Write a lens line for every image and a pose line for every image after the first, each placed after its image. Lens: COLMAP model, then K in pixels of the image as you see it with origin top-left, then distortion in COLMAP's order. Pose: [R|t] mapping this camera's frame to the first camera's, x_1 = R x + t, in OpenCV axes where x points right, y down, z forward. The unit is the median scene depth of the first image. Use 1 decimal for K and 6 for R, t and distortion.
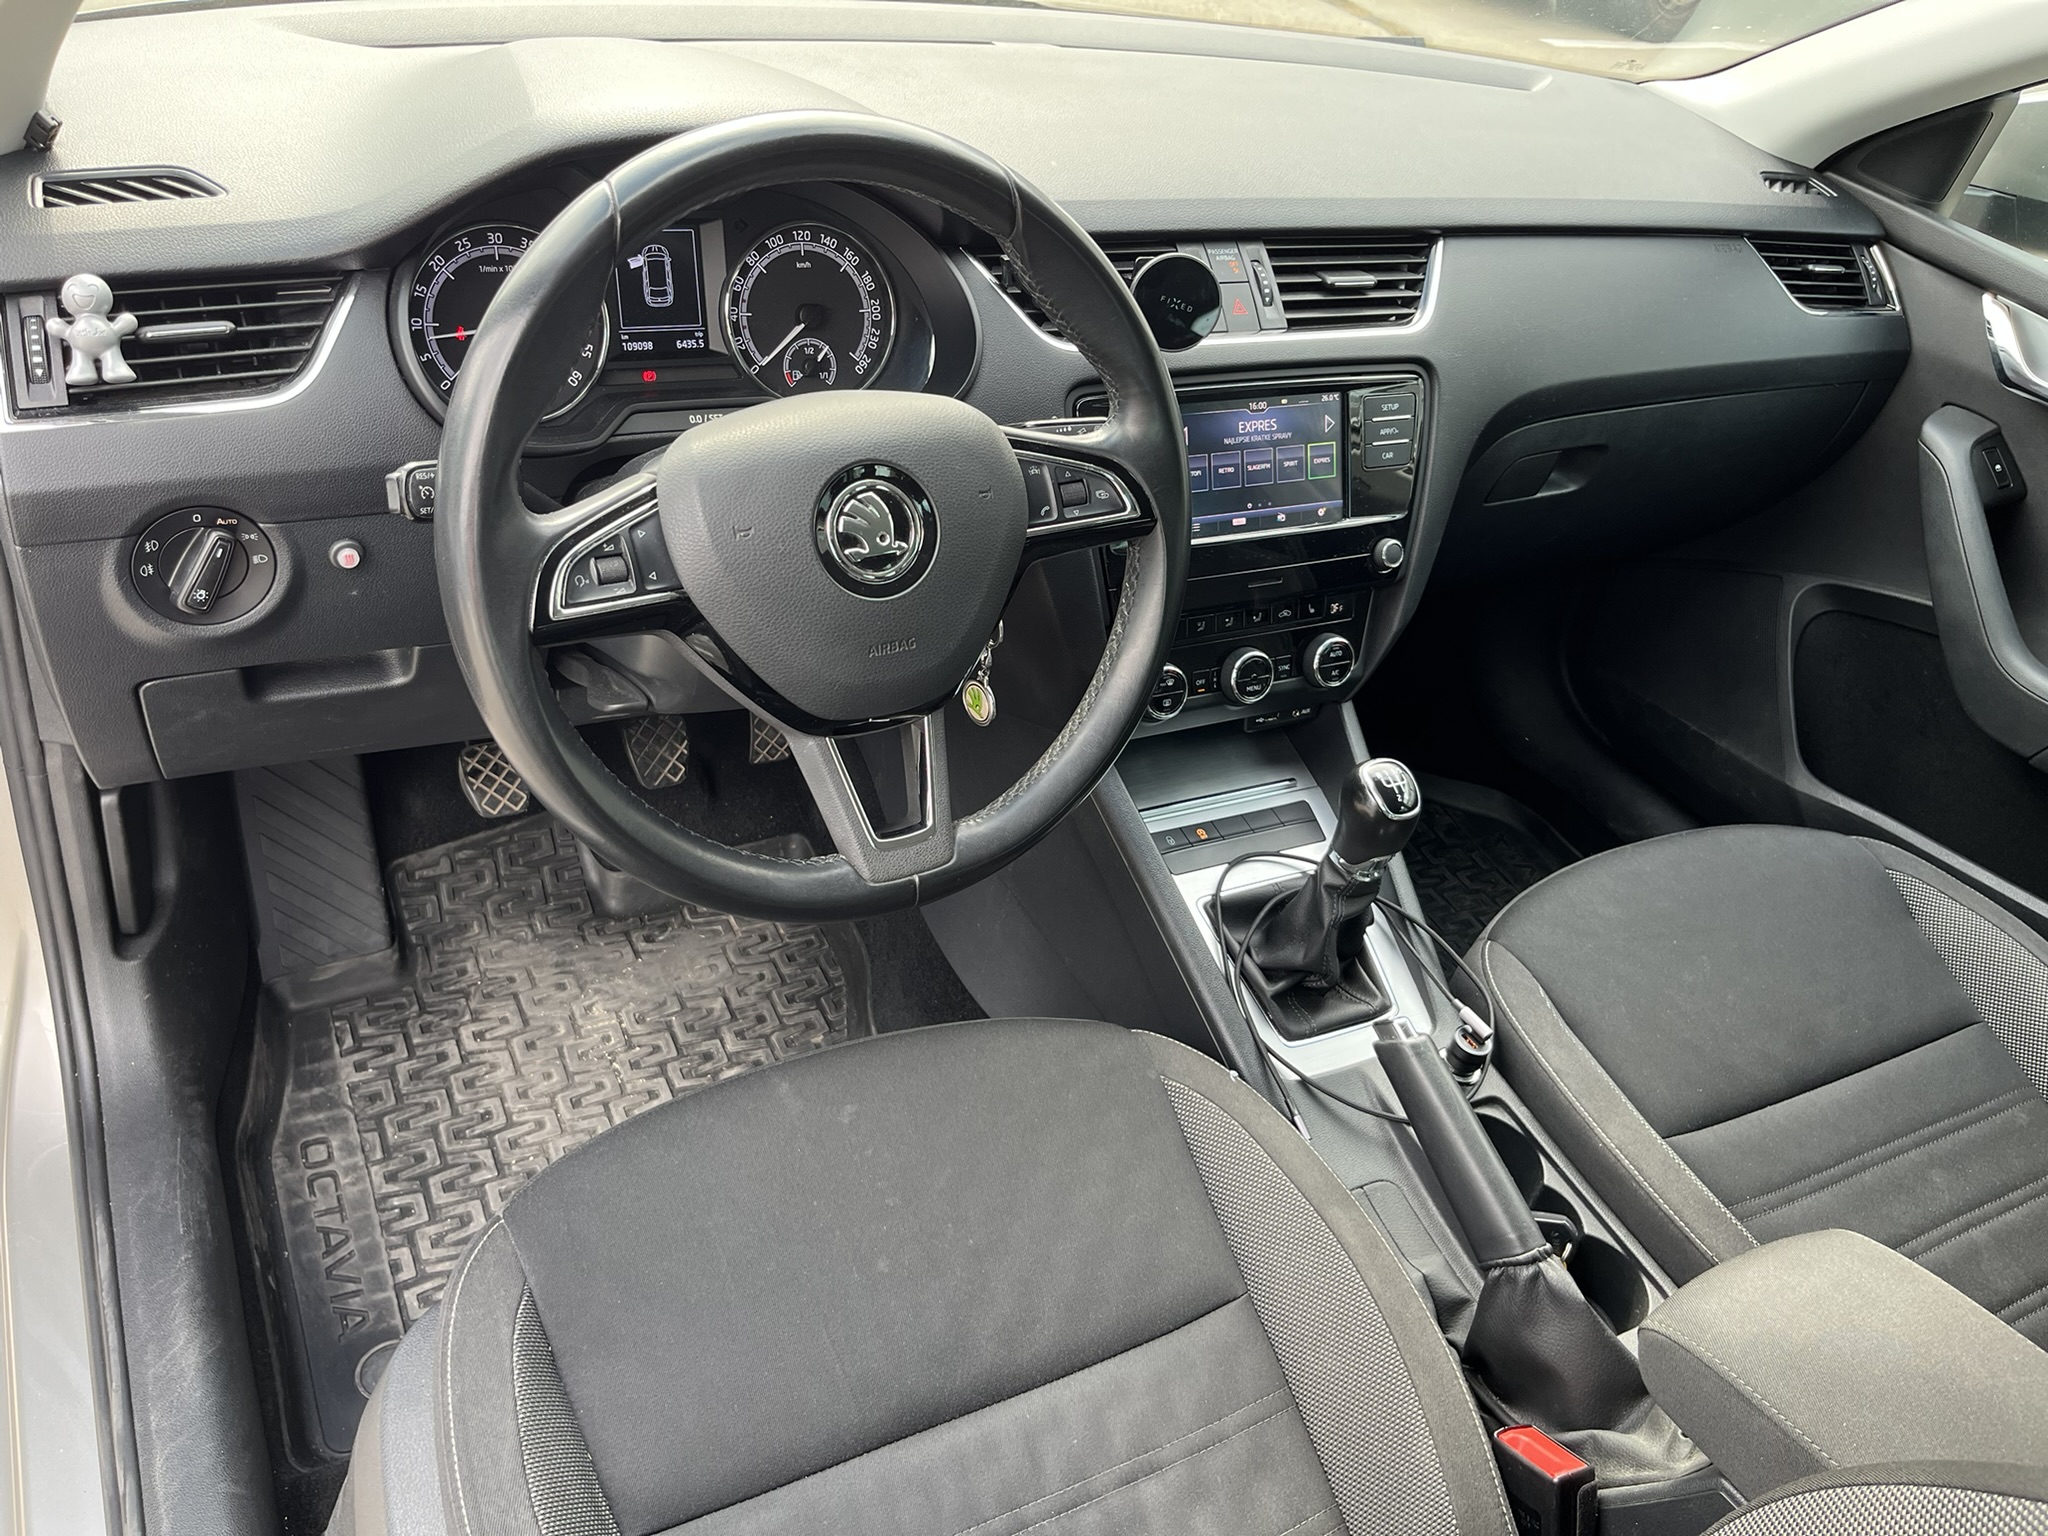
lens RADIAL K [[1559.3, 0, 1015.4], [0, 1559.3, 775.5], [0, 0, 1]] dist [0.042586, -0.056018]
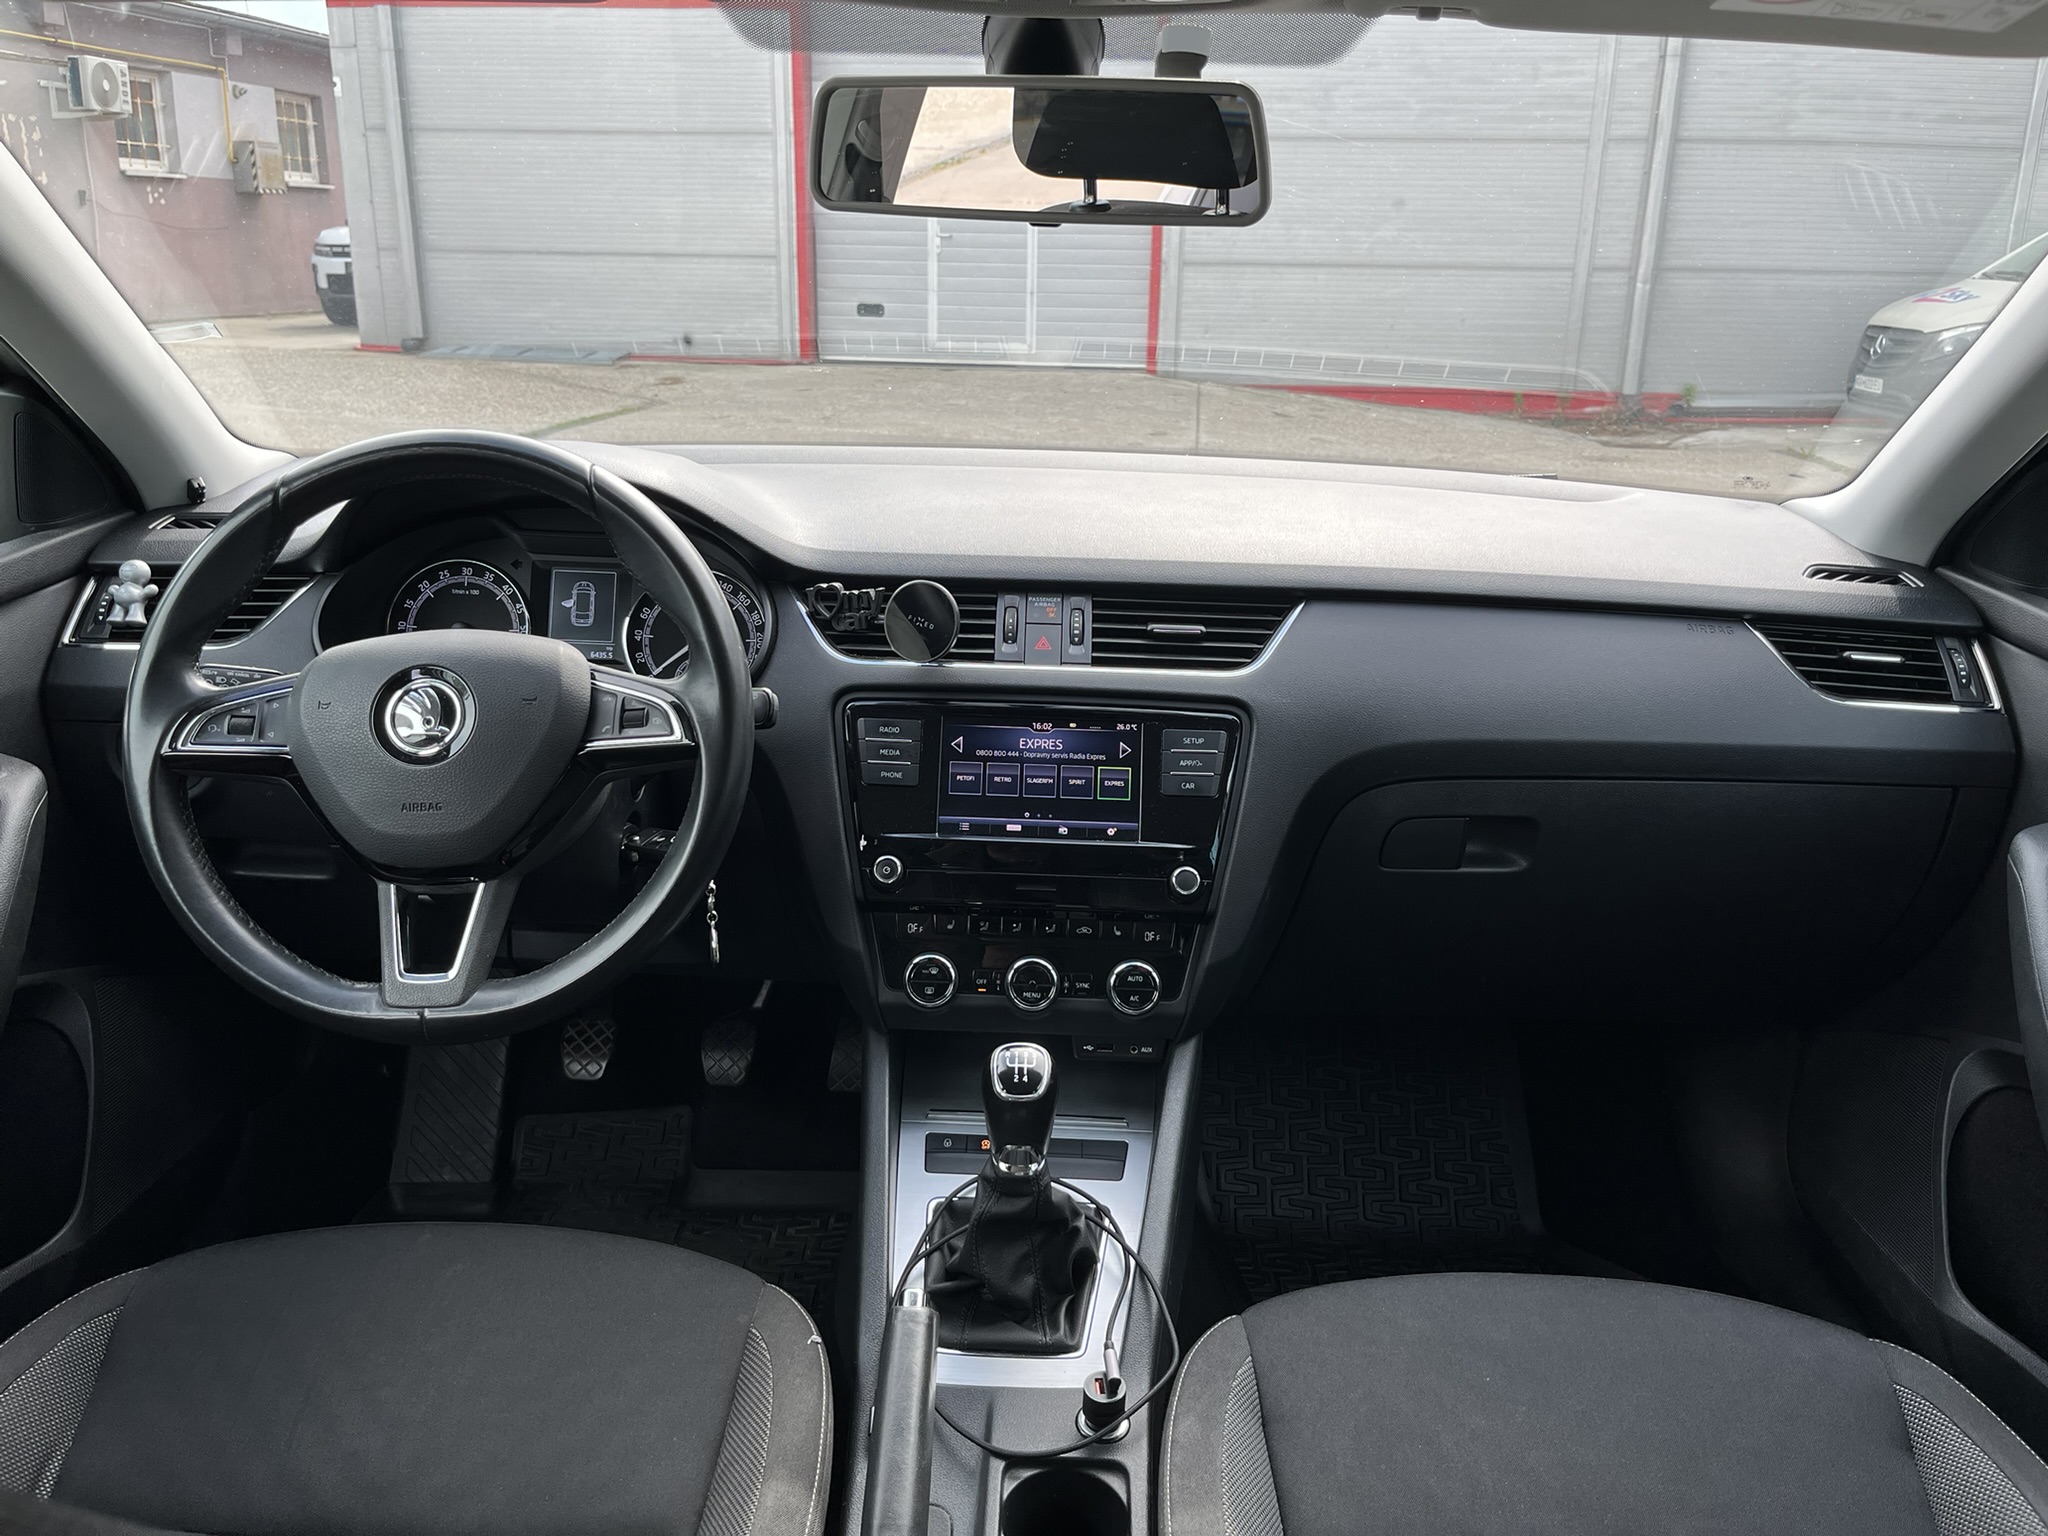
lens RADIAL K [[1551.1, 0, 1021.9], [0, 1551.1, 773.9], [0, 0, 1]] dist [0.065026, -0.096312]
pose [[0.867617, 0.035365, -0.495975, 0.654006], [-0.207366, 0.932321, -0.296271, 0.111973], [0.451930, 0.359898, 0.816231, 0.124353]]
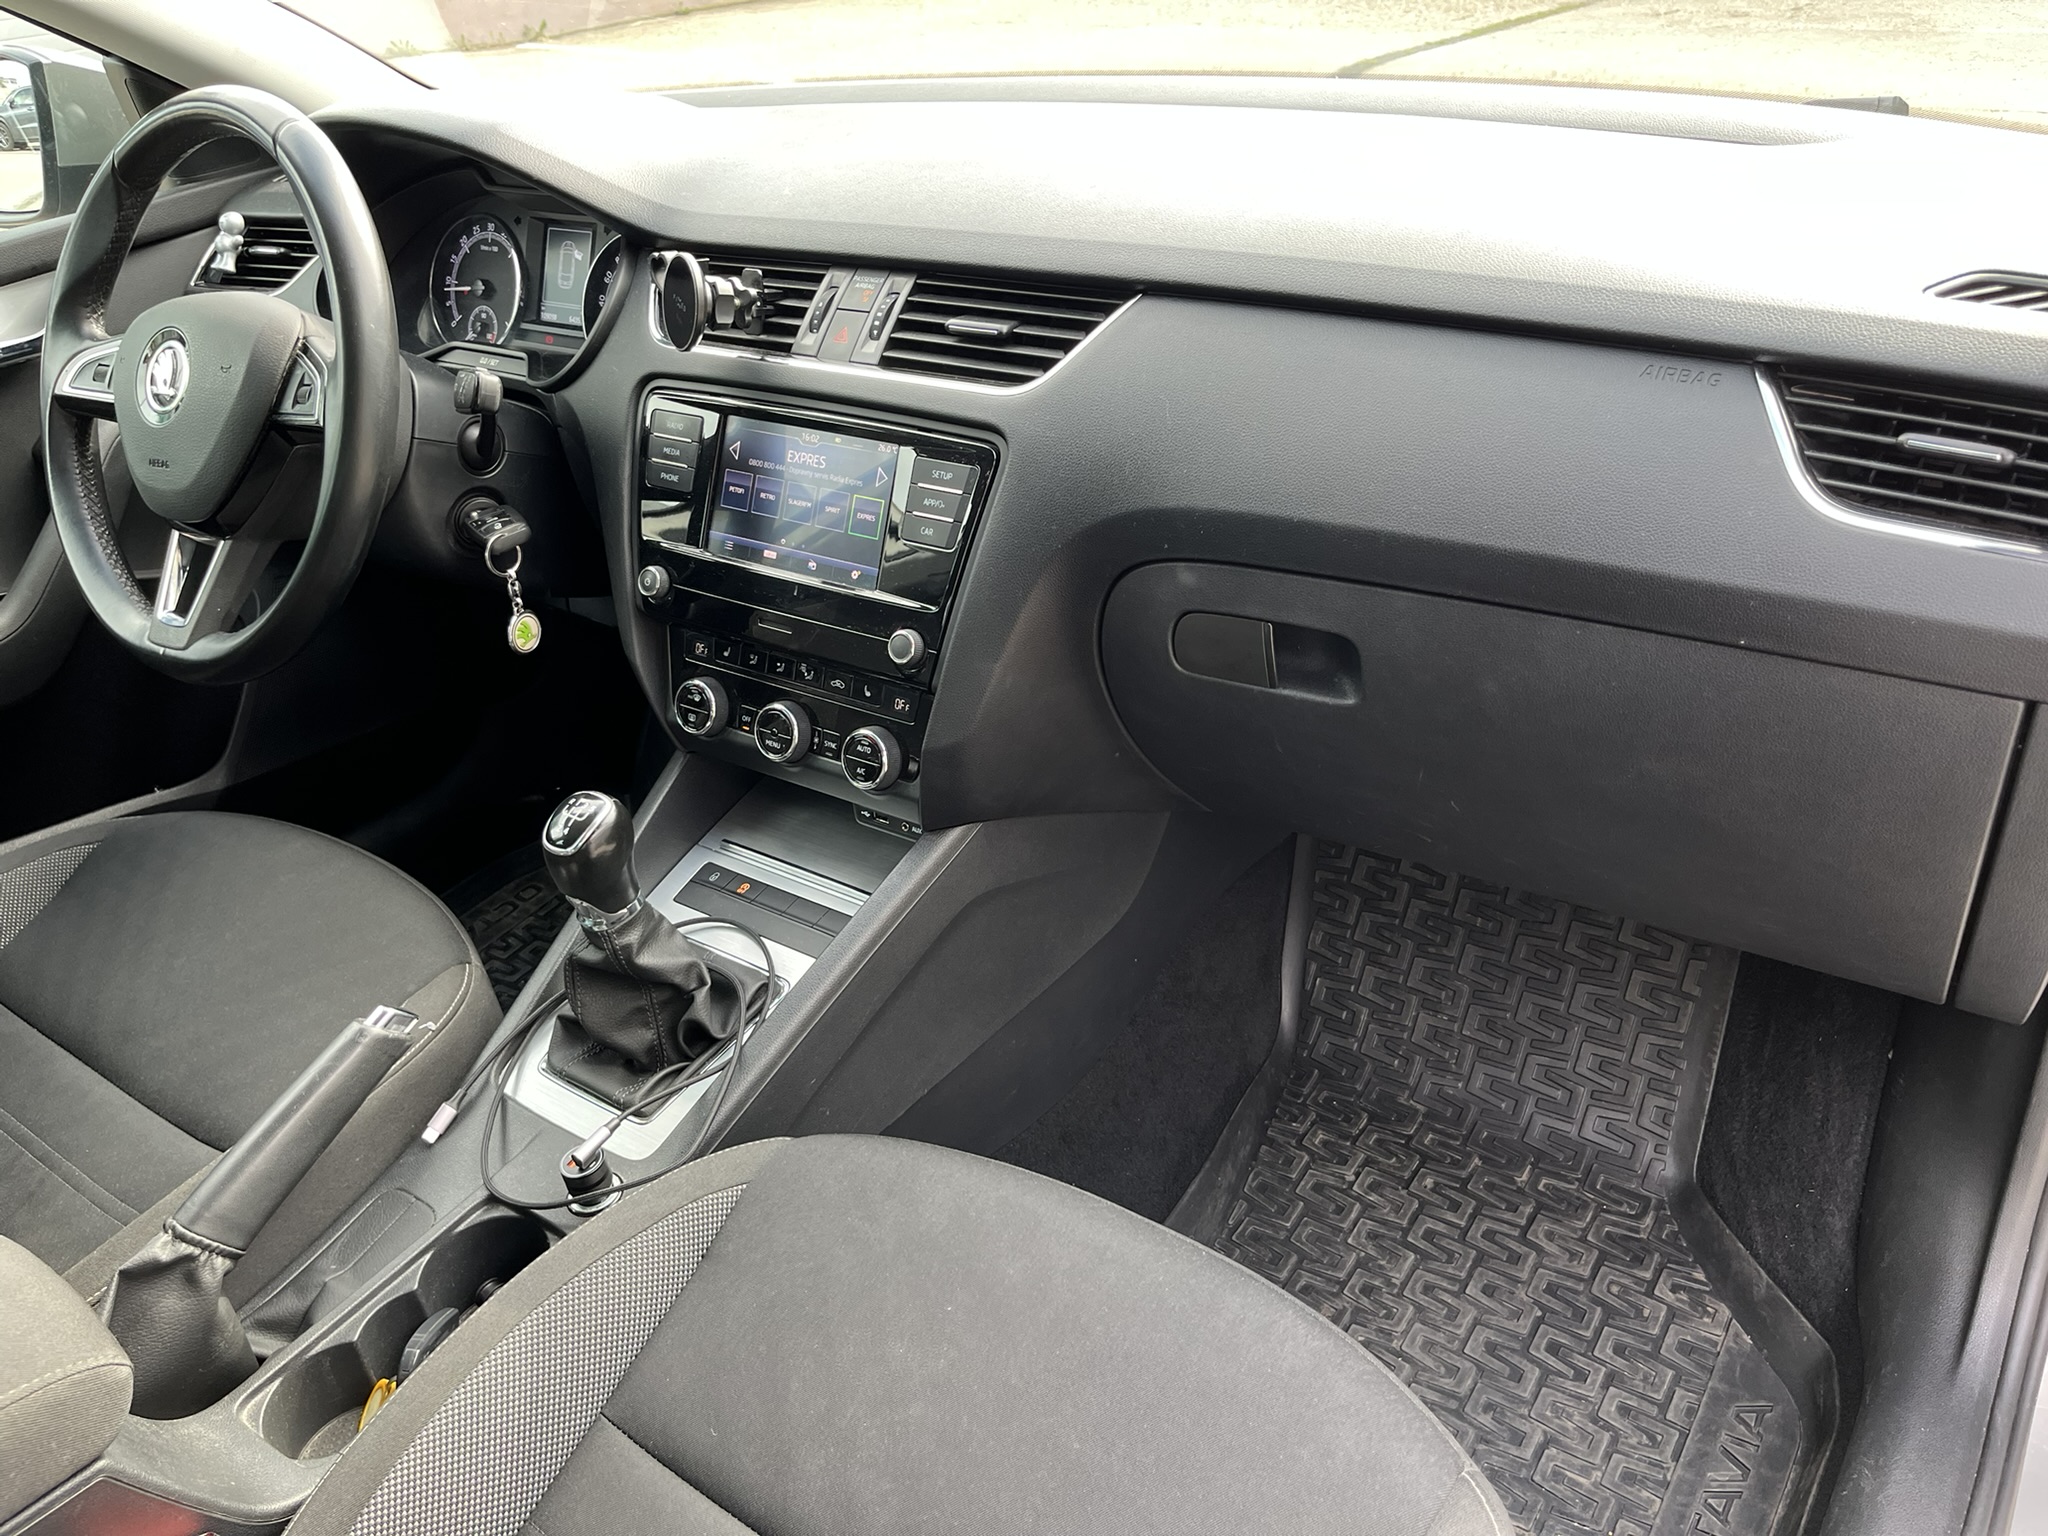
lens RADIAL K [[1551.1, 0, 1021.9], [0, 1551.1, 773.9], [0, 0, 1]] dist [0.065026, -0.096312]
pose [[0.430491, 0.290248, -0.854654, 1.008899], [-0.416566, 0.903900, 0.097148, -0.192001], [0.800719, 0.314198, 0.510028, 0.672939]]
